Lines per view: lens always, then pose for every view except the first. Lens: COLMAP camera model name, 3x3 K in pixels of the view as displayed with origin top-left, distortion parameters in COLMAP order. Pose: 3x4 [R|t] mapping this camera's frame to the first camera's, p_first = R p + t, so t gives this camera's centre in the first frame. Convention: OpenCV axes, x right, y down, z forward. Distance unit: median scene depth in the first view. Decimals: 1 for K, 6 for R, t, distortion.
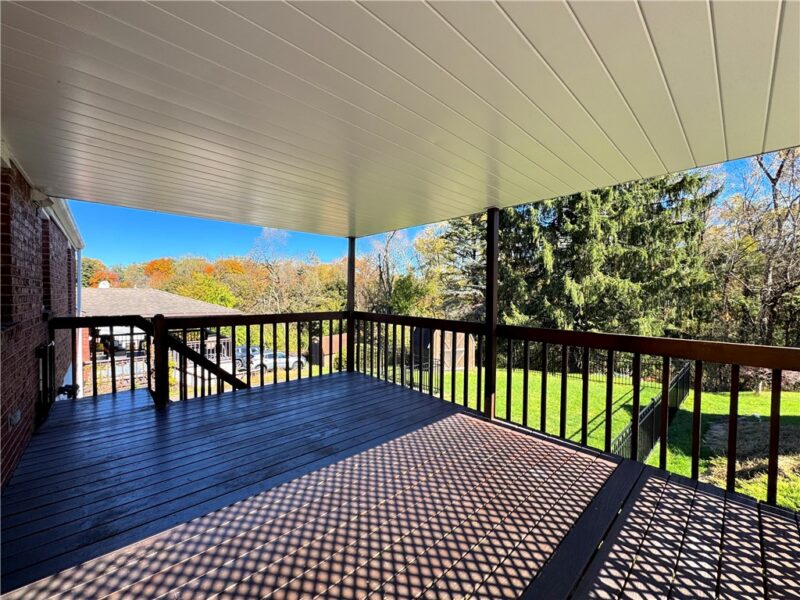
lens RADIAL K [[317.1, 0, 401.9], [0, 317.1, 299.9], [0, 0, 1]] dist [-0.001333, 0.000211]
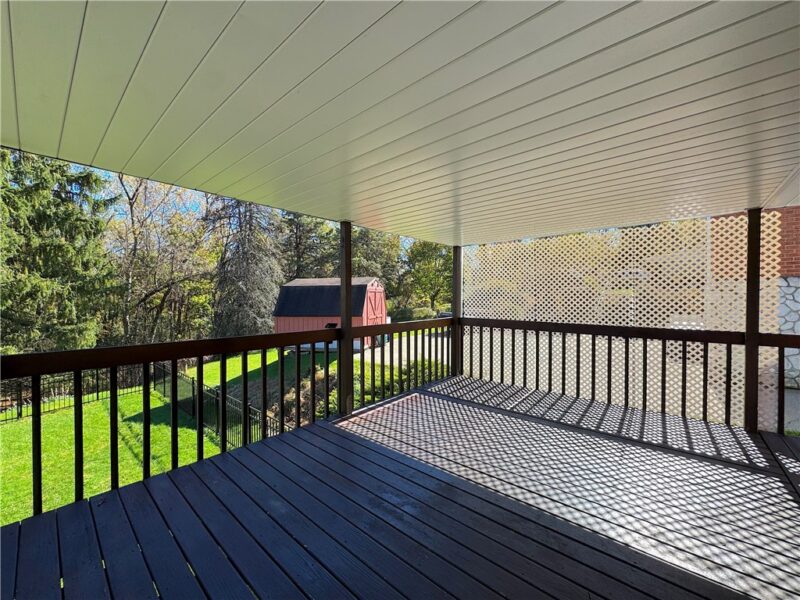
lens RADIAL K [[317.1, 0, 401.4], [0, 317.1, 301.9], [0, 0, 1]] dist [-0.001333, 0.000211]
pose [[-0.108984, -0.015935, 0.993916, -0.780729], [0.014488, 0.999740, 0.017617, -0.023776], [-0.993938, 0.016320, -0.108725, 0.902881]]
